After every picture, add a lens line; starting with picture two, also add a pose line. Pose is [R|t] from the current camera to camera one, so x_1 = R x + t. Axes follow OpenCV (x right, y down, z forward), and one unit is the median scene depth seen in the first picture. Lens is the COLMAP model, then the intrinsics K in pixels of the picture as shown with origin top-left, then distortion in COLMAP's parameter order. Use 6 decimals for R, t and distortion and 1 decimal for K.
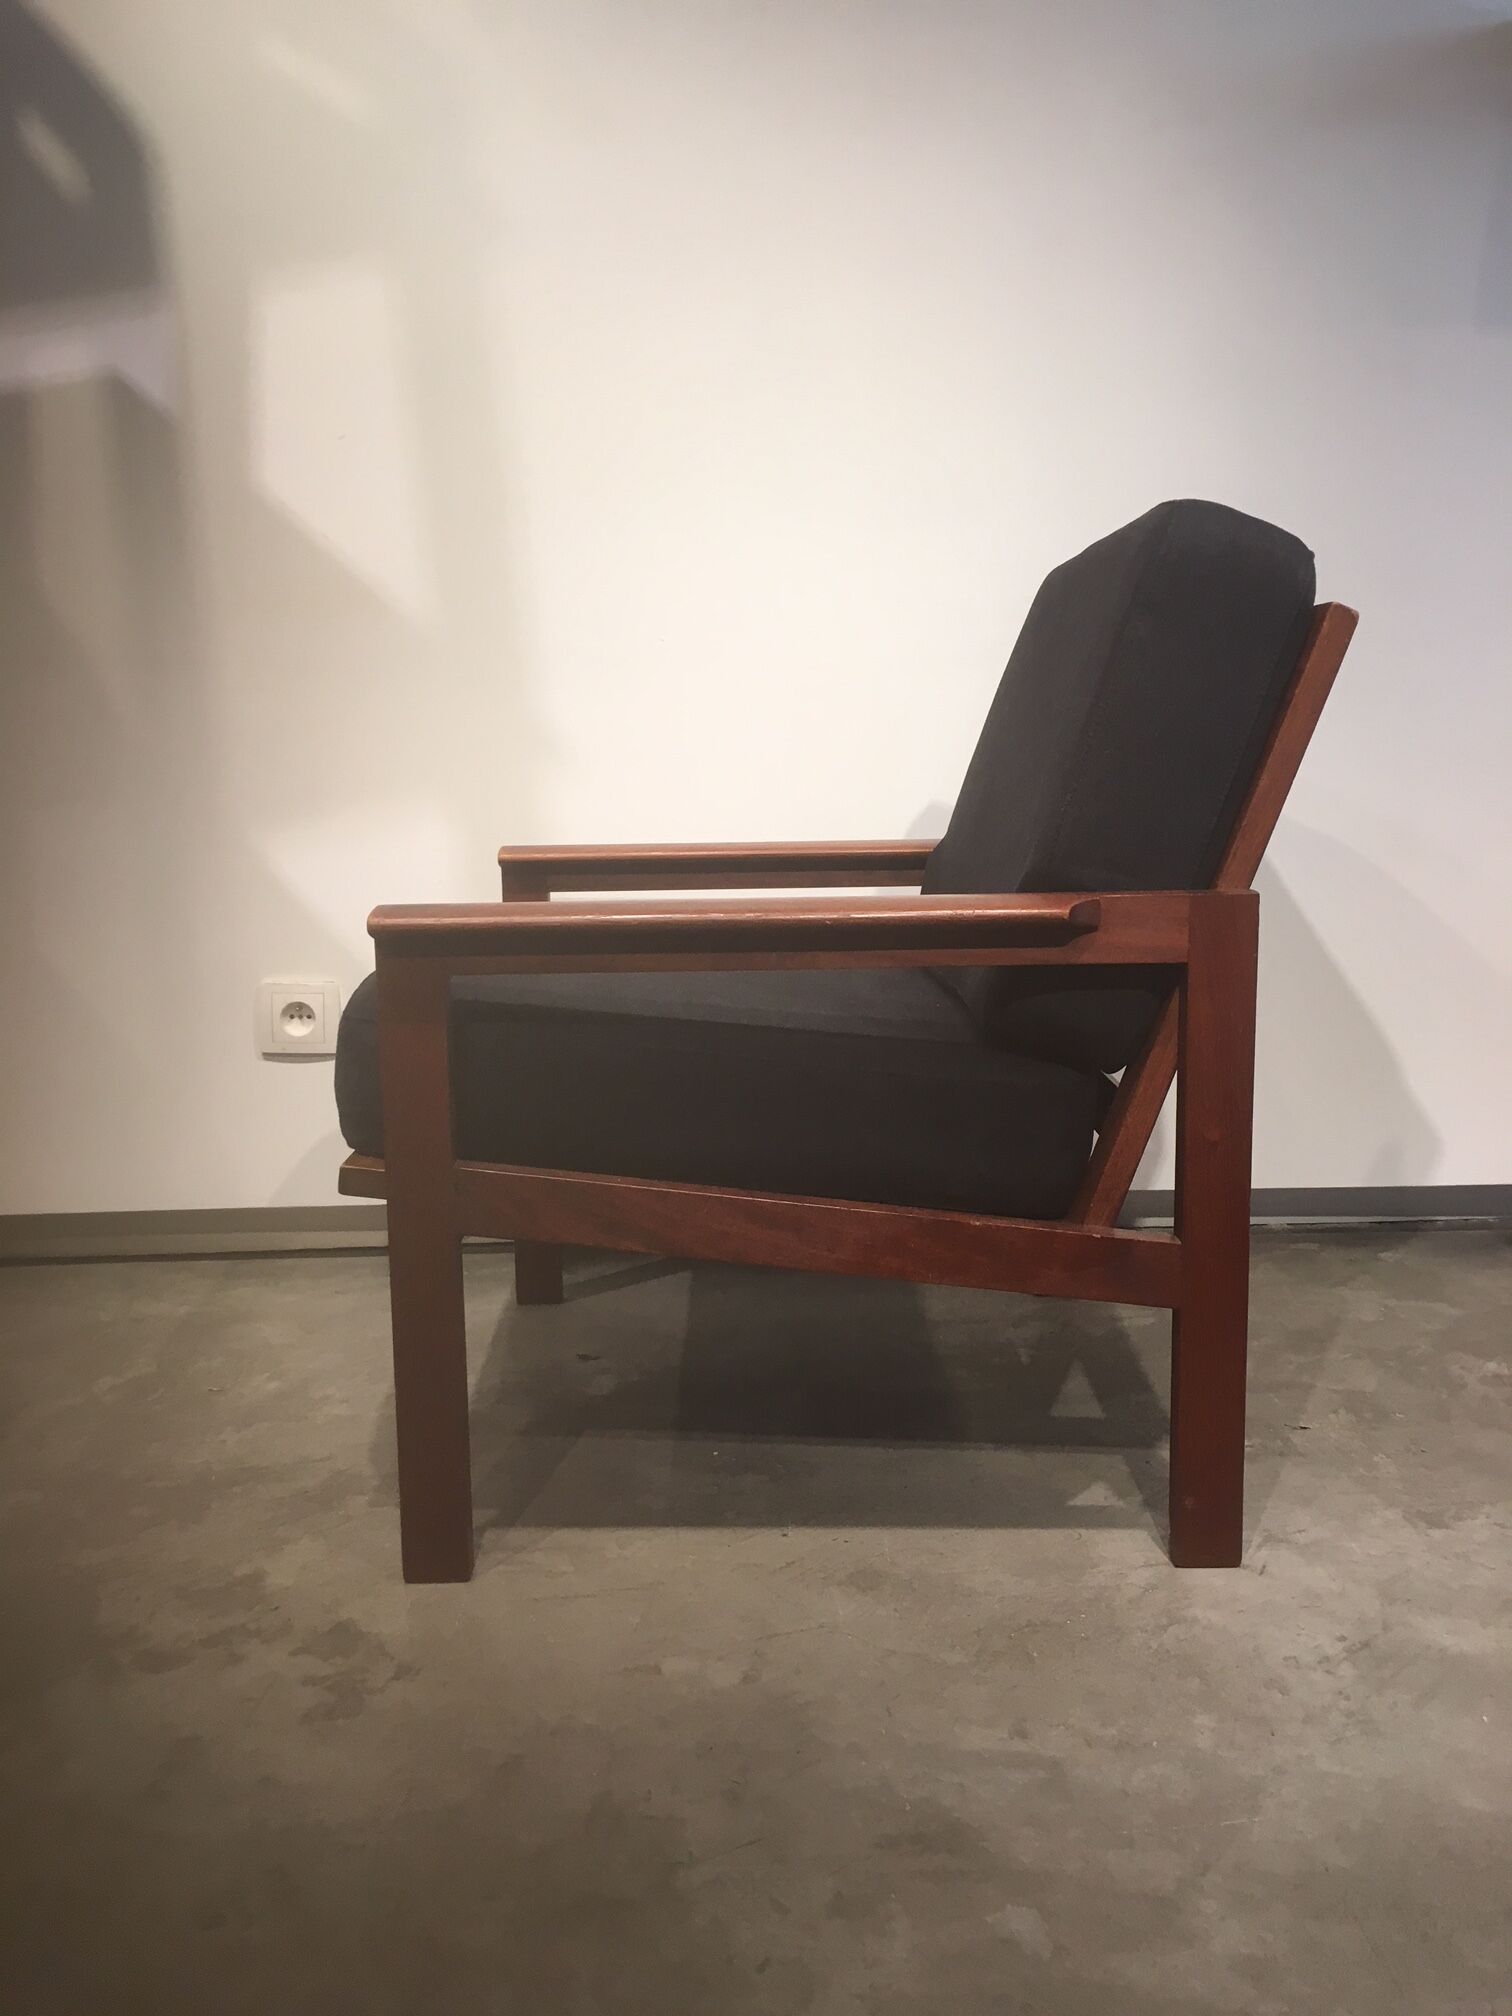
lens RADIAL K [[1722.4, 0, 761.7], [0, 1722.4, 991.3], [0, 0, 1]] dist [0.066622, -0.099301]
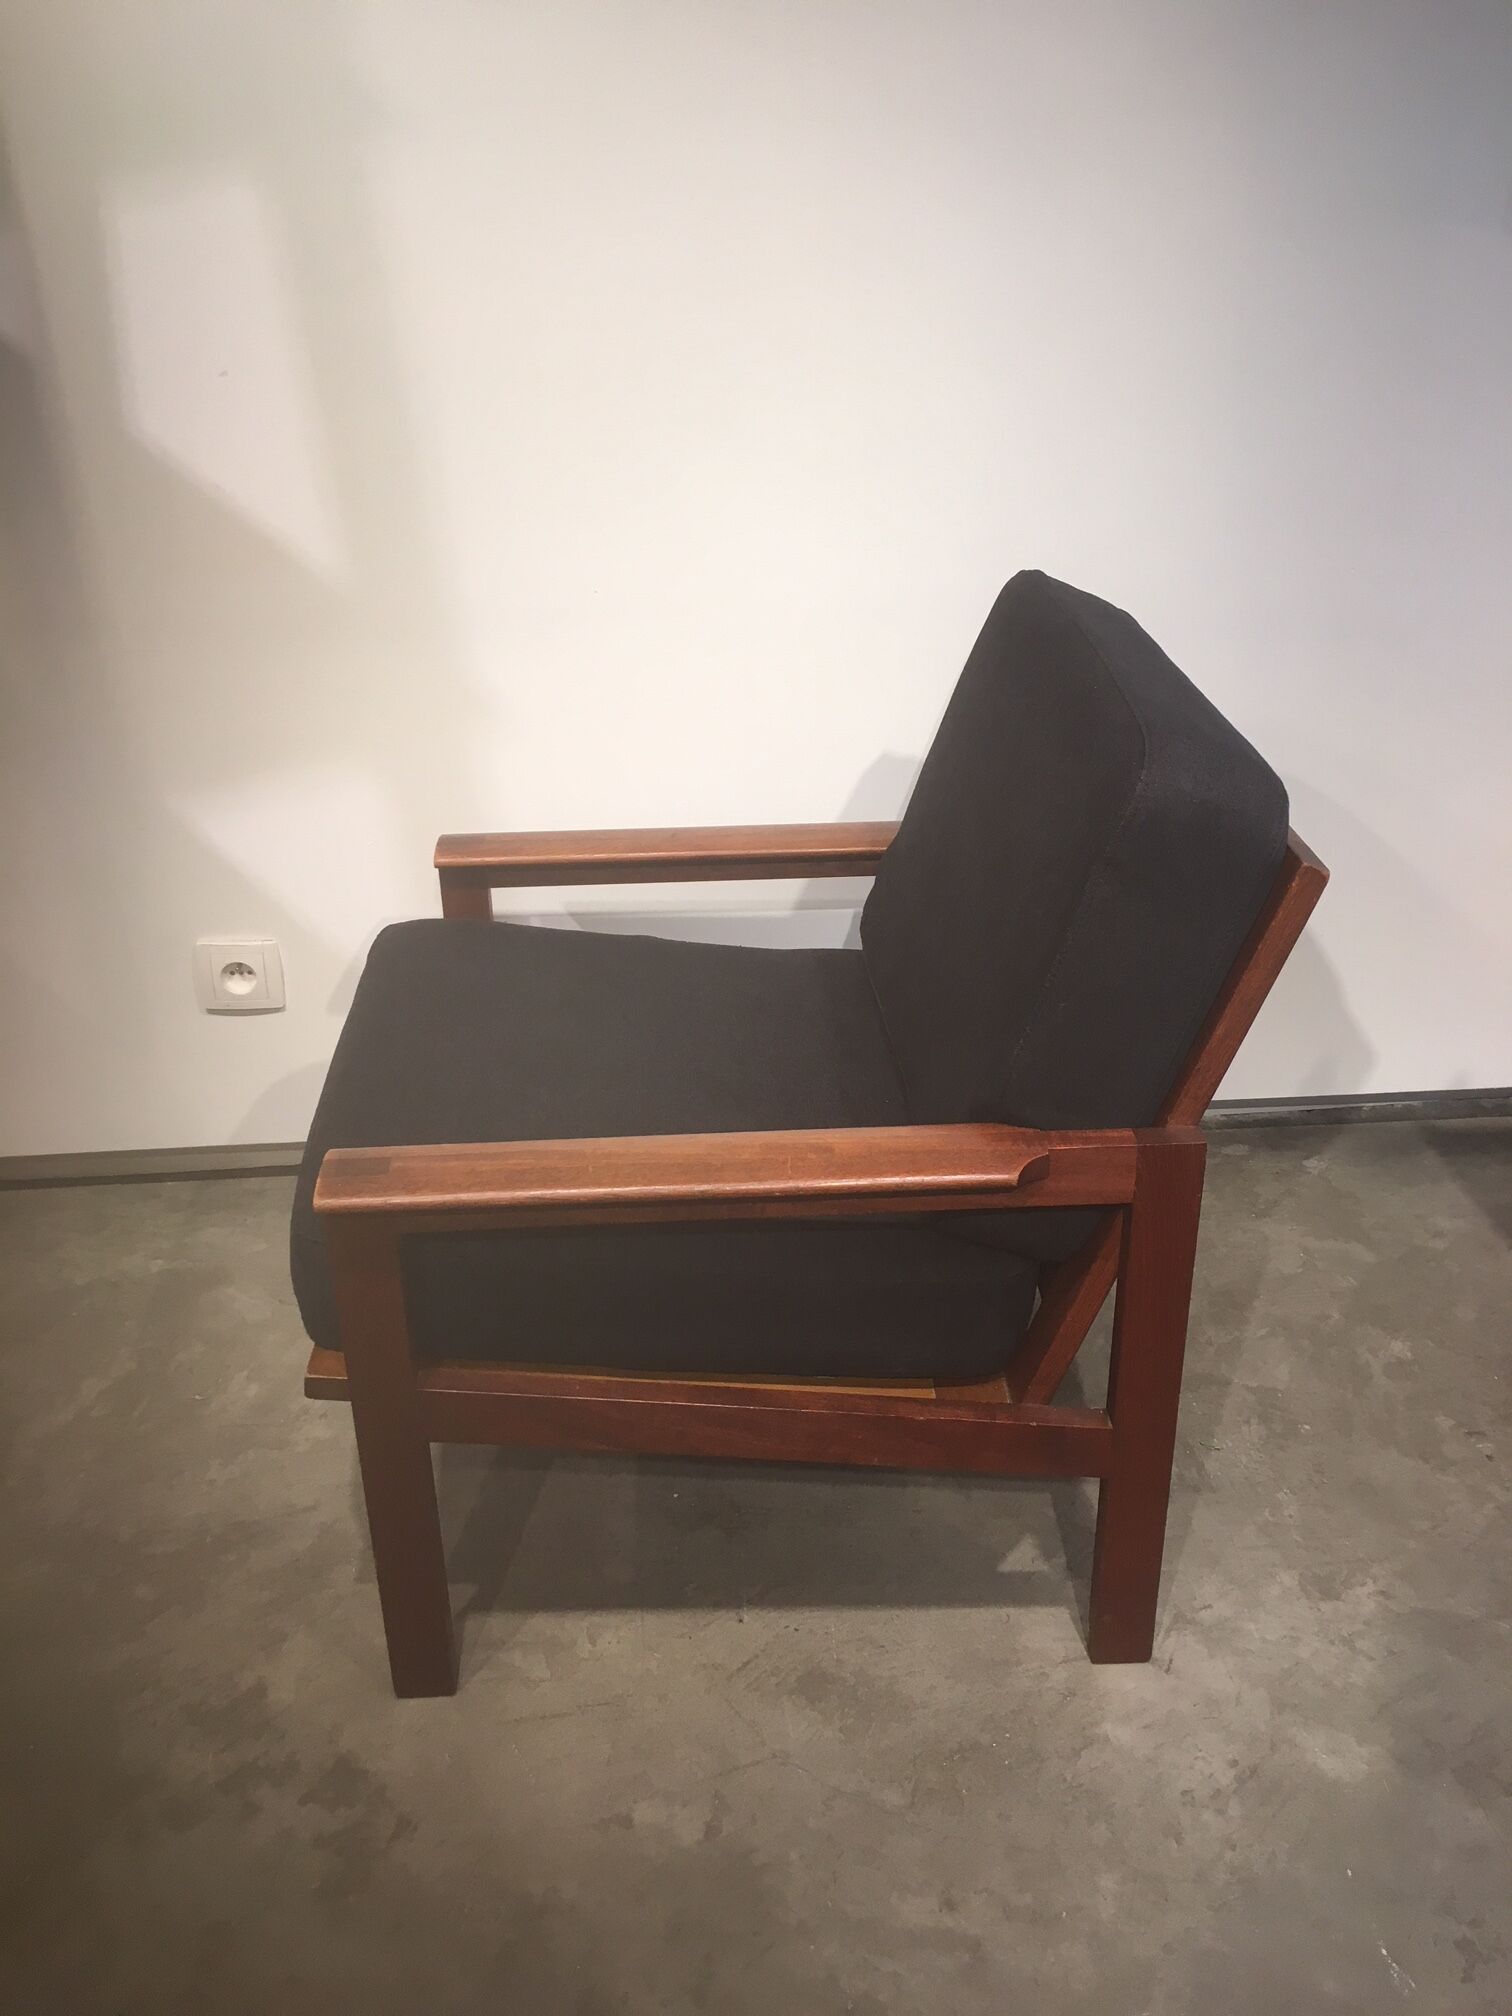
lens RADIAL K [[1722.4, 0, 763.0], [0, 1722.4, 971.7], [0, 0, 1]] dist [0.066622, -0.099301]
pose [[0.999461, -0.016981, 0.028105, 0.003854], [0.007725, 0.953476, 0.301371, -0.433954], [-0.031915, -0.300991, 0.953093, 0.079851]]
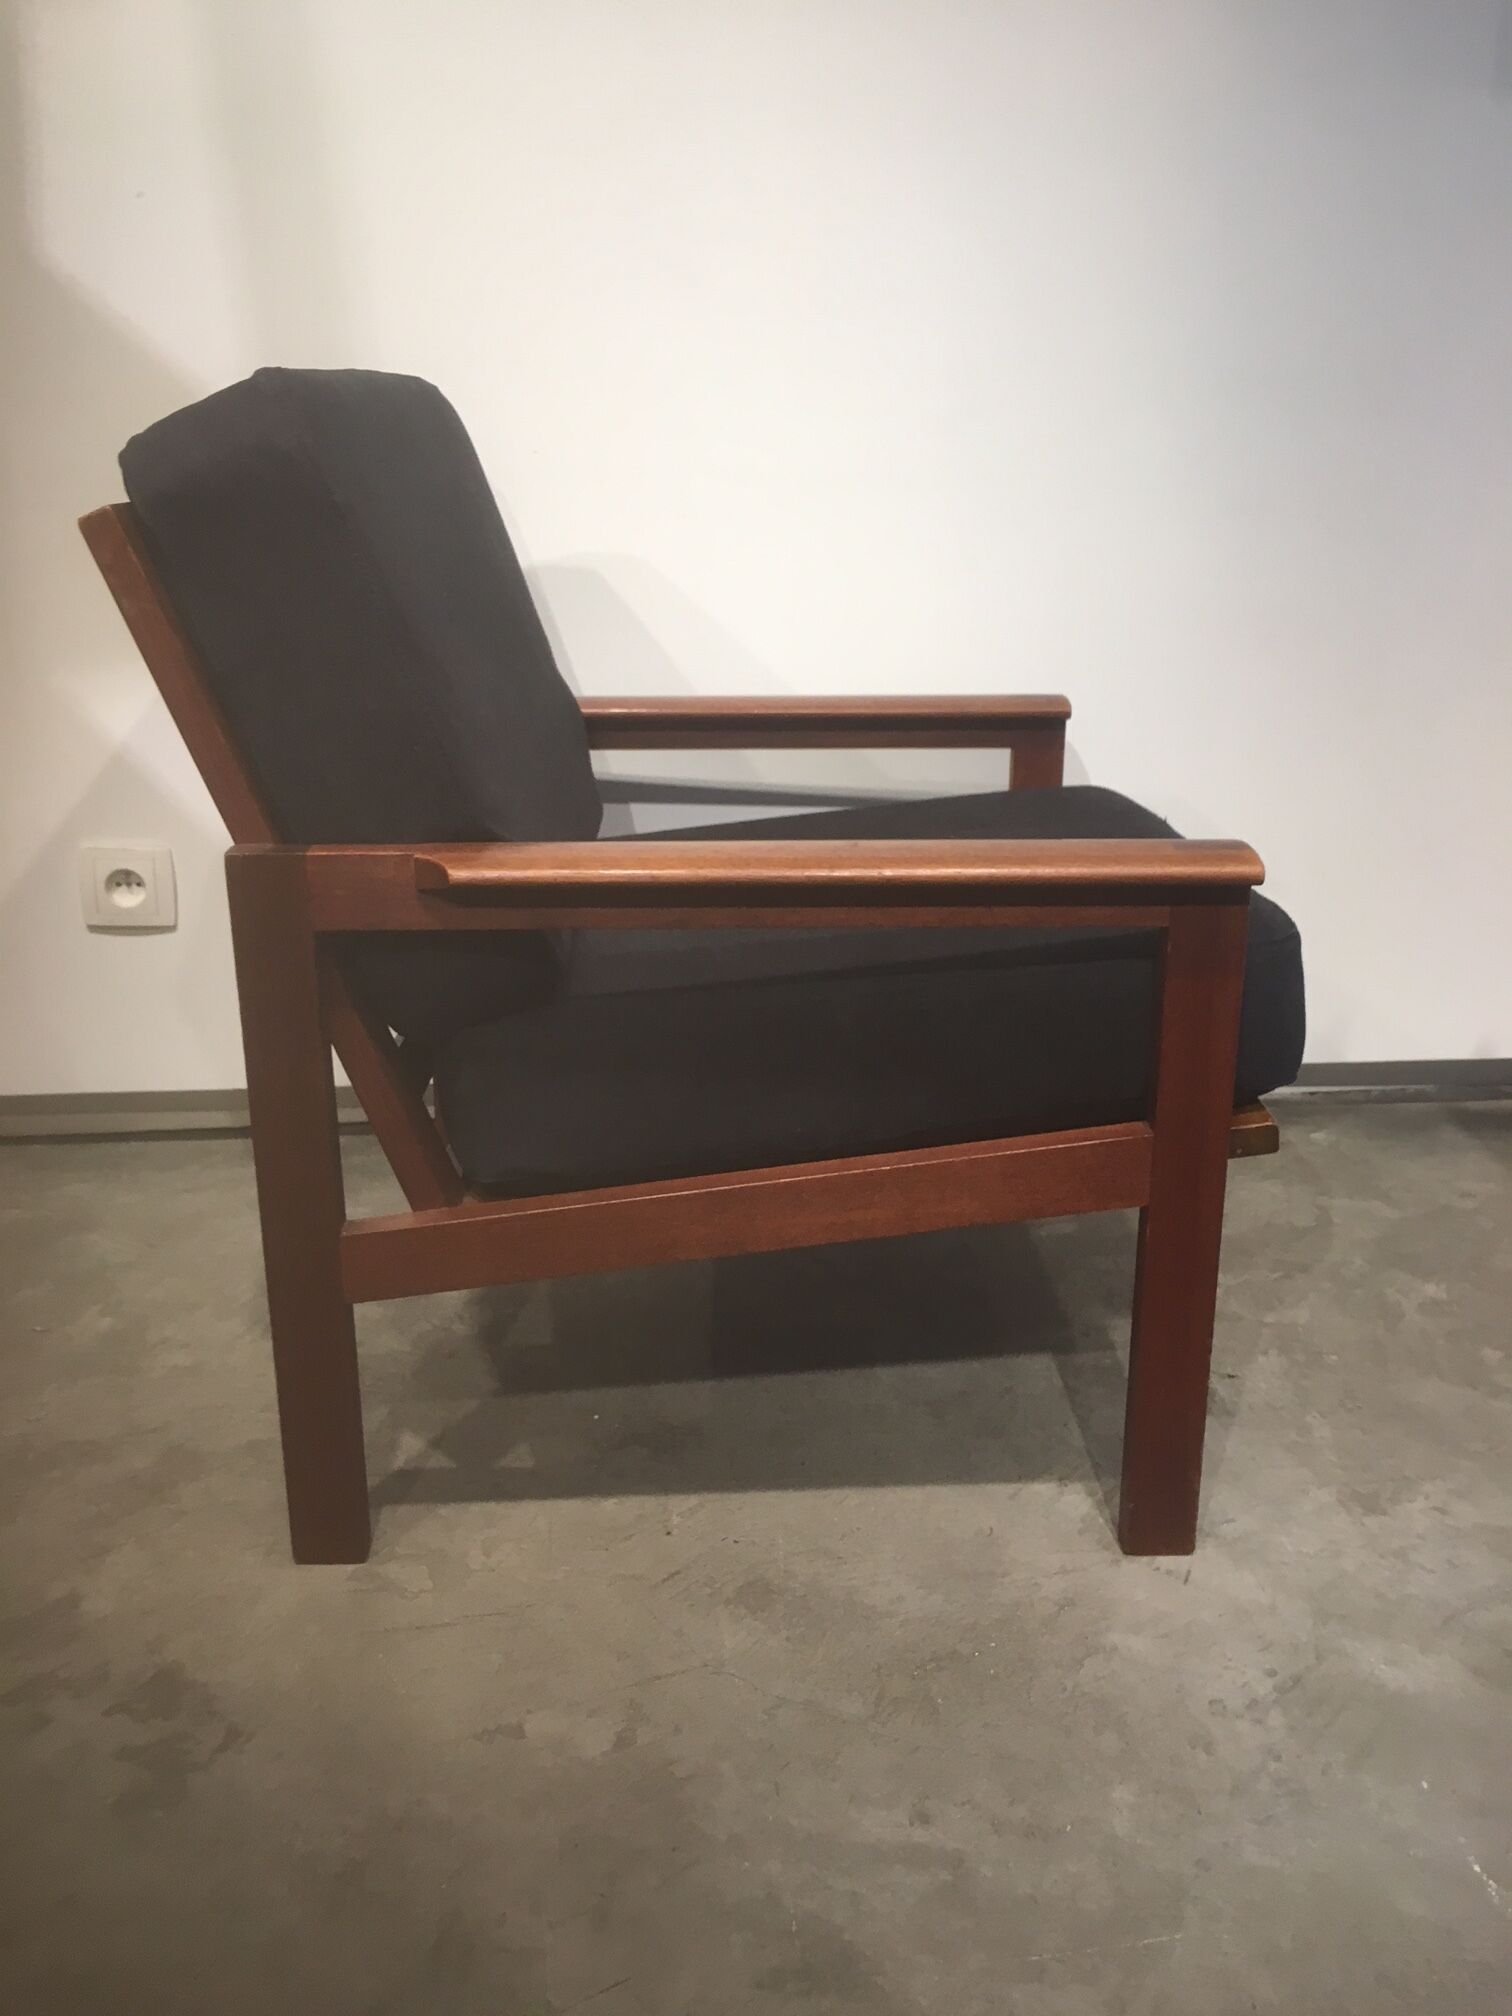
lens RADIAL K [[1722.4, 0, 768.2], [0, 1722.4, 1005.6], [0, 0, 1]] dist [0.066622, -0.099301]
pose [[0.998671, -0.000580, 0.051545, 0.019864], [-0.008274, 0.985171, 0.171378, -0.121369], [-0.050880, -0.171577, 0.983856, 0.161030]]
